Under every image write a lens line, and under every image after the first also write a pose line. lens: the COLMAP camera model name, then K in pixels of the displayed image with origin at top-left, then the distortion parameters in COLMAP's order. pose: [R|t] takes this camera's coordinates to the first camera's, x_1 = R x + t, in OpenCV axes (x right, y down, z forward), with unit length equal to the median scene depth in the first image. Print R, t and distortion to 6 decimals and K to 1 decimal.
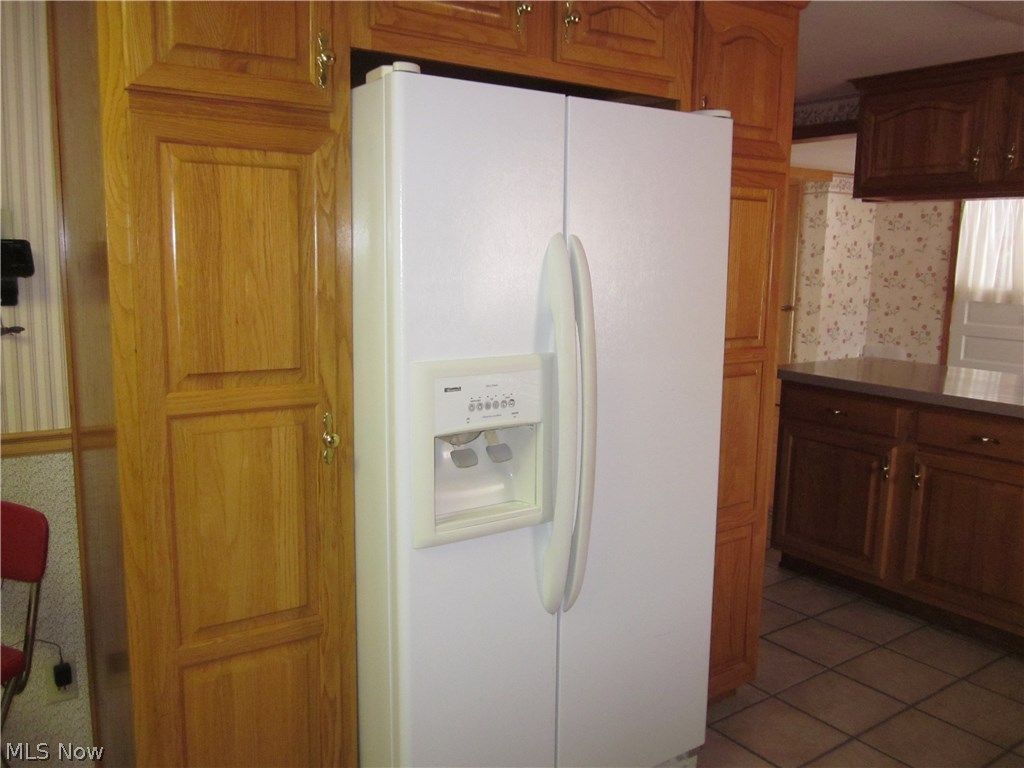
lens RADIAL K [[858.8, 0, 516.4], [0, 858.8, 387.7], [0, 0, 1]] dist [-0.021675, -0.003033]
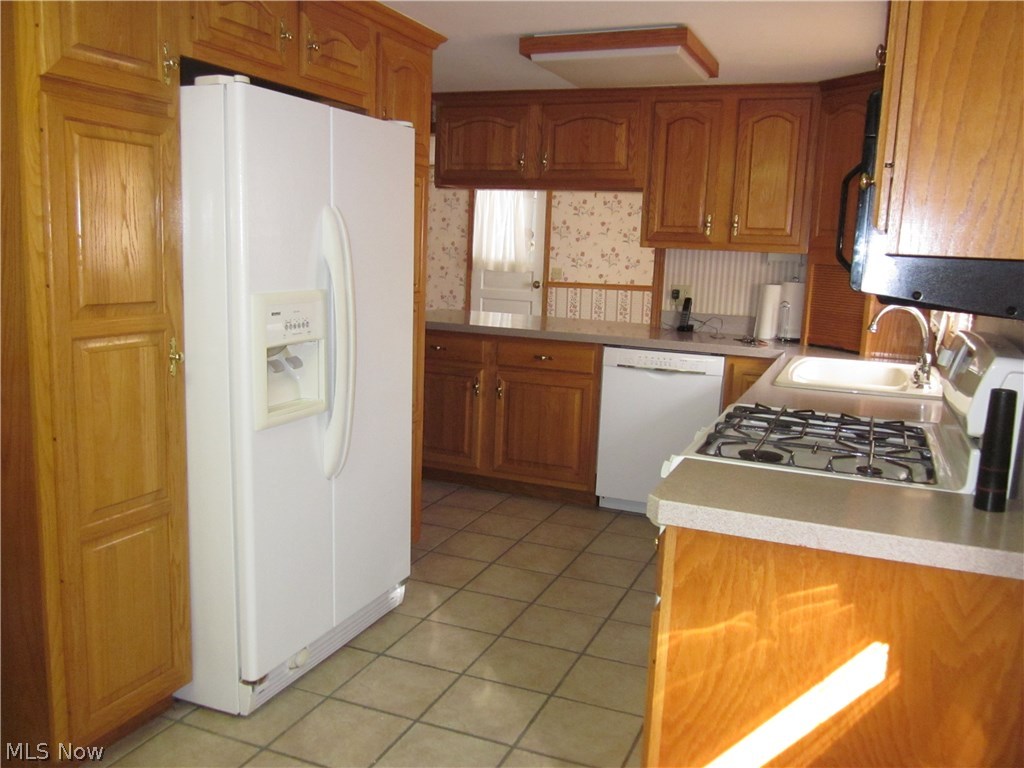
lens RADIAL K [[858.8, 0, 511.1], [0, 858.8, 382.2], [0, 0, 1]] dist [-0.021675, -0.003033]
pose [[0.845212, -0.069696, 0.529867, -0.405606], [0.059738, 0.997567, 0.035925, 0.069658], [-0.531082, 0.001289, 0.847320, -0.307780]]
